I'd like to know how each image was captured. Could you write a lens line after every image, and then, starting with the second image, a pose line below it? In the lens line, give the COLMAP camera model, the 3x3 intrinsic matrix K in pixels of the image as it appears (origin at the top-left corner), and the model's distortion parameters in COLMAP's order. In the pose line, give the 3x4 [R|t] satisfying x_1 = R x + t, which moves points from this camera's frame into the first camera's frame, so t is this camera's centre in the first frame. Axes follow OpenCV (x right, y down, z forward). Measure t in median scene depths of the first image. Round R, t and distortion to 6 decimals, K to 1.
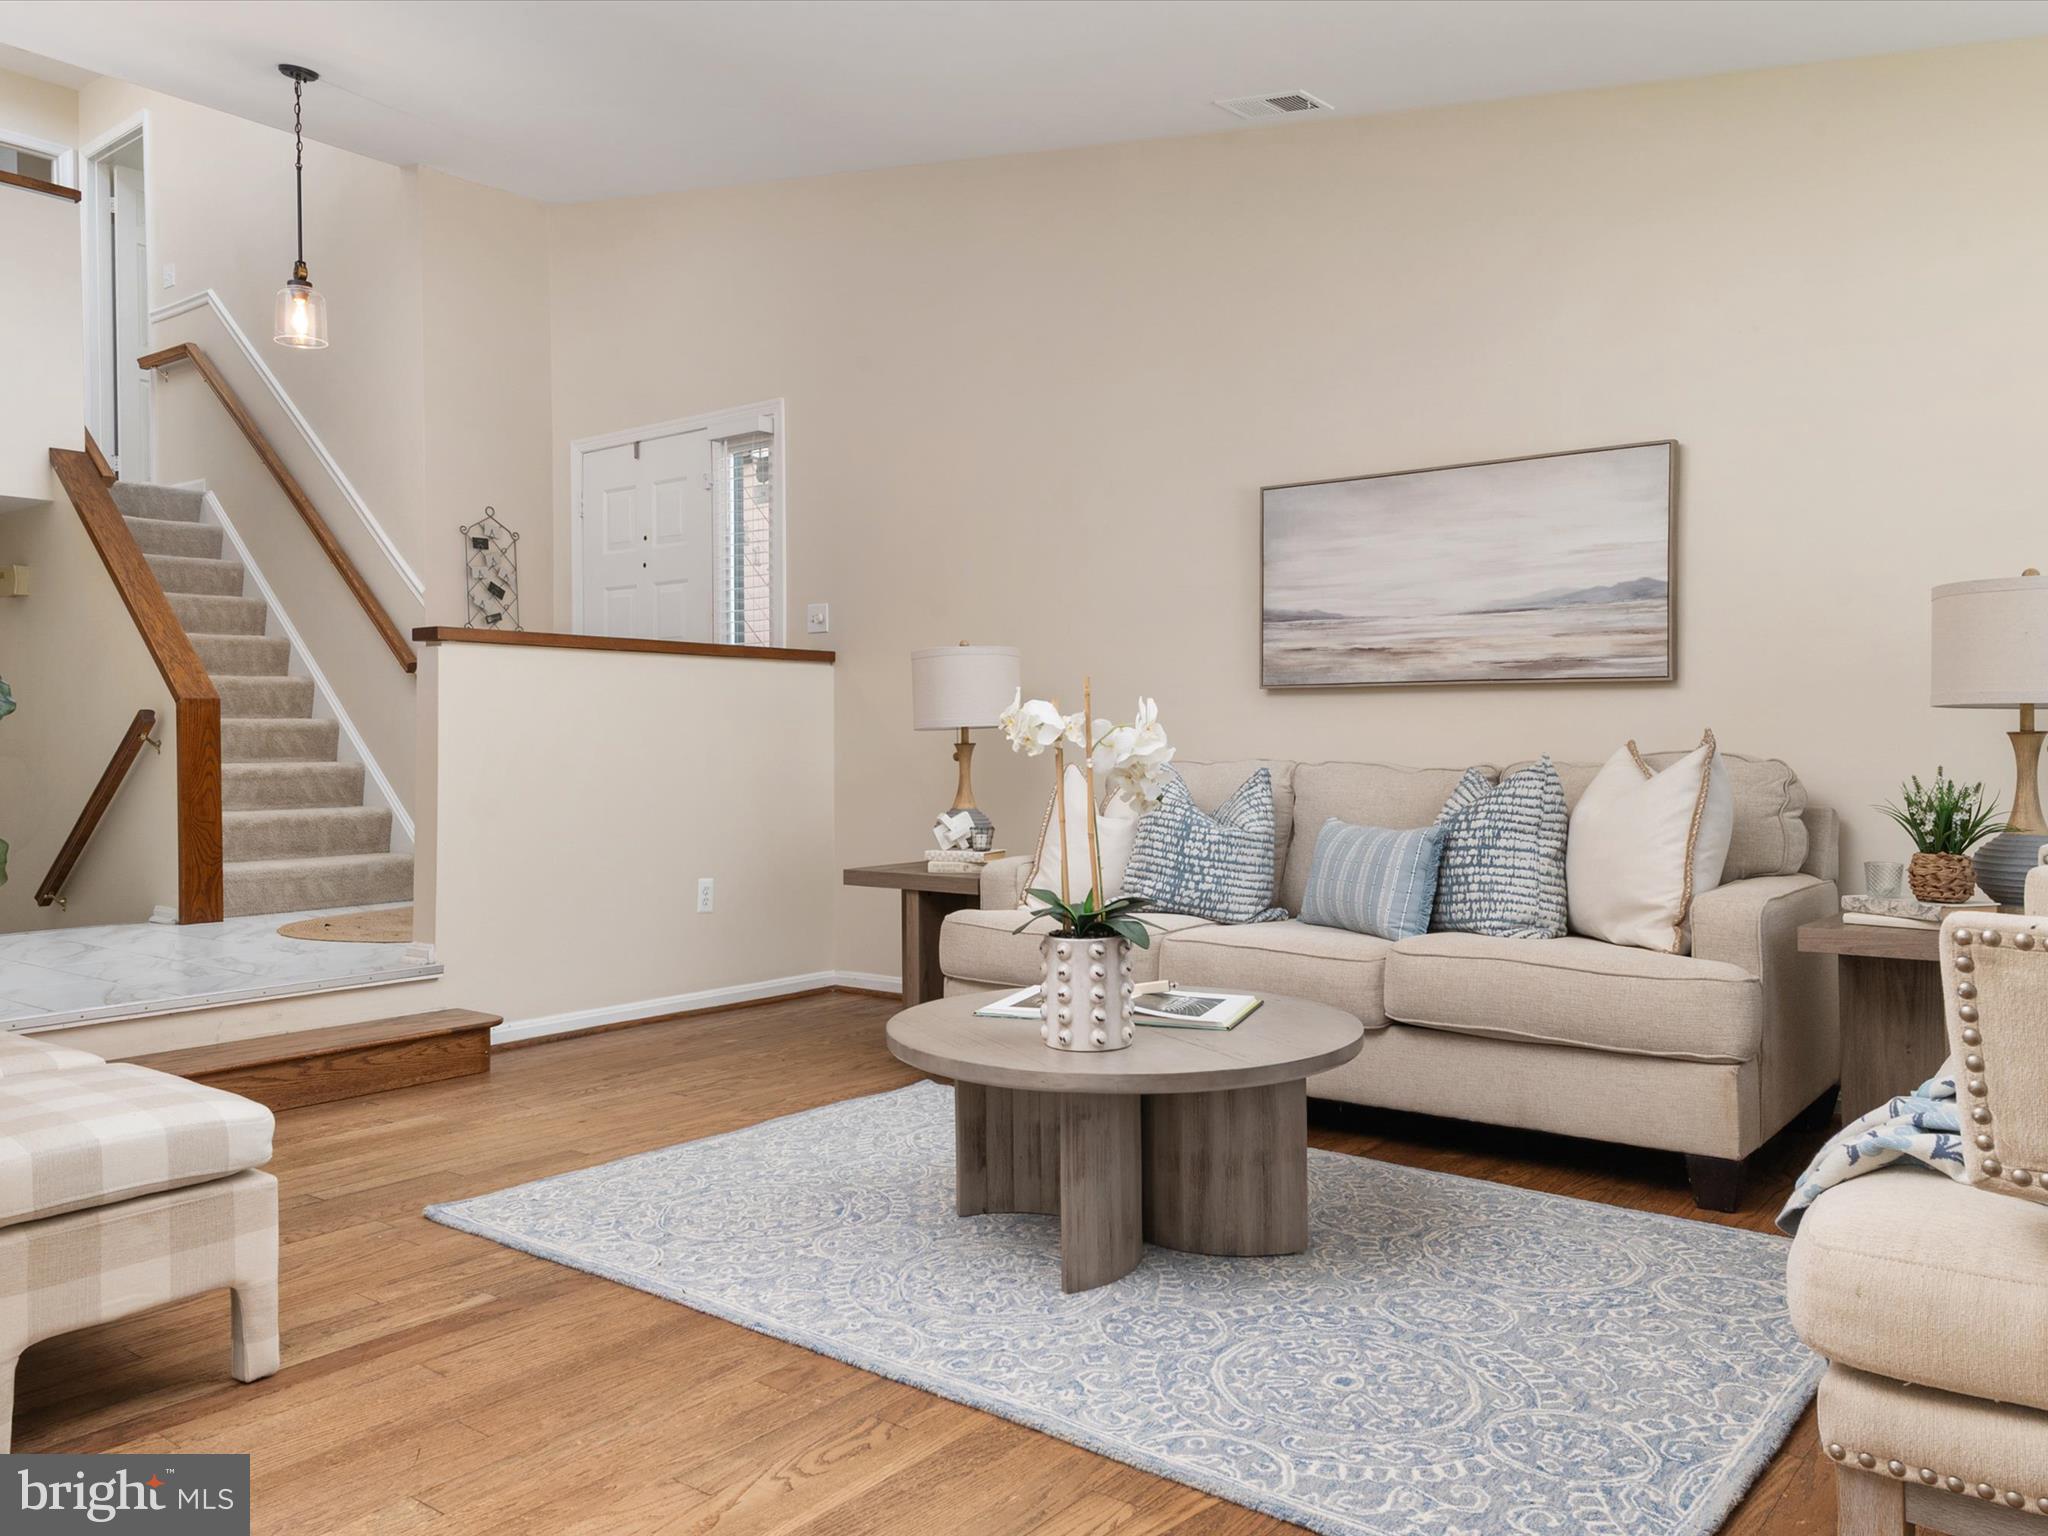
lens RADIAL K [[1531.6, 0, 1024.0], [0, 1531.6, 768.0], [0, 0, 1]] dist [0.039176, 0.000929]
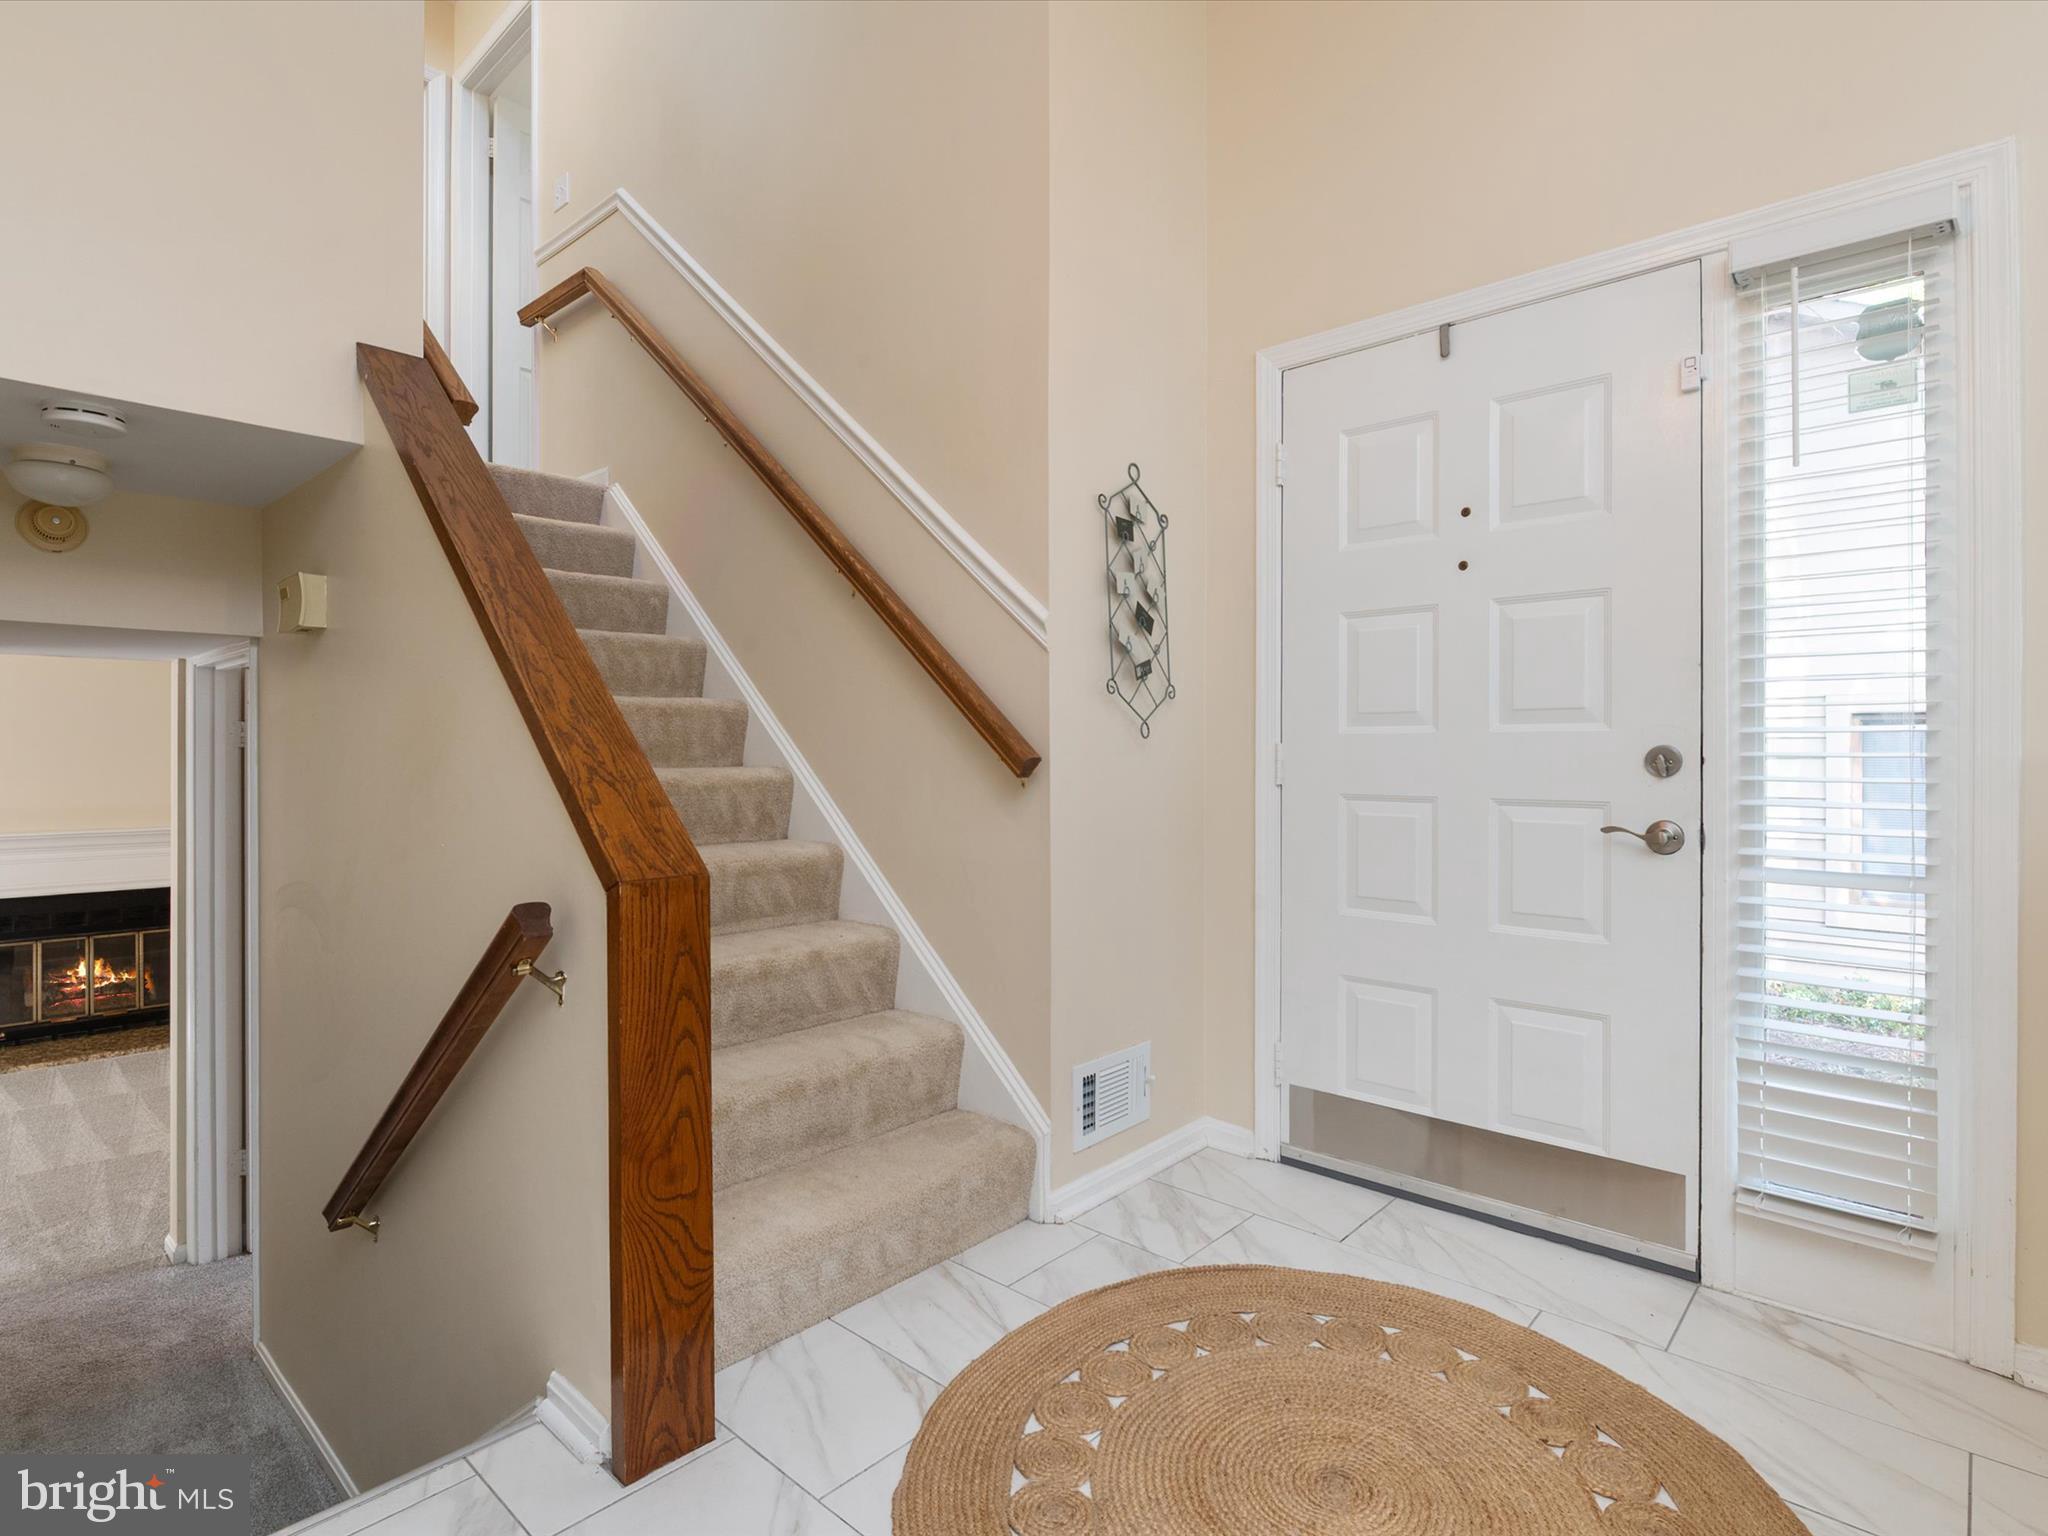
lens RADIAL K [[1017.9, 0, 1024.0], [0, 1017.9, 768.0], [0, 0, 1]] dist [0.004073, -0.011943]
pose [[0.998592, 0.006961, -0.052587, -0.418582], [-0.006907, 0.999975, 0.001213, -0.071618], [0.052594, -0.000848, 0.998616, 0.732365]]
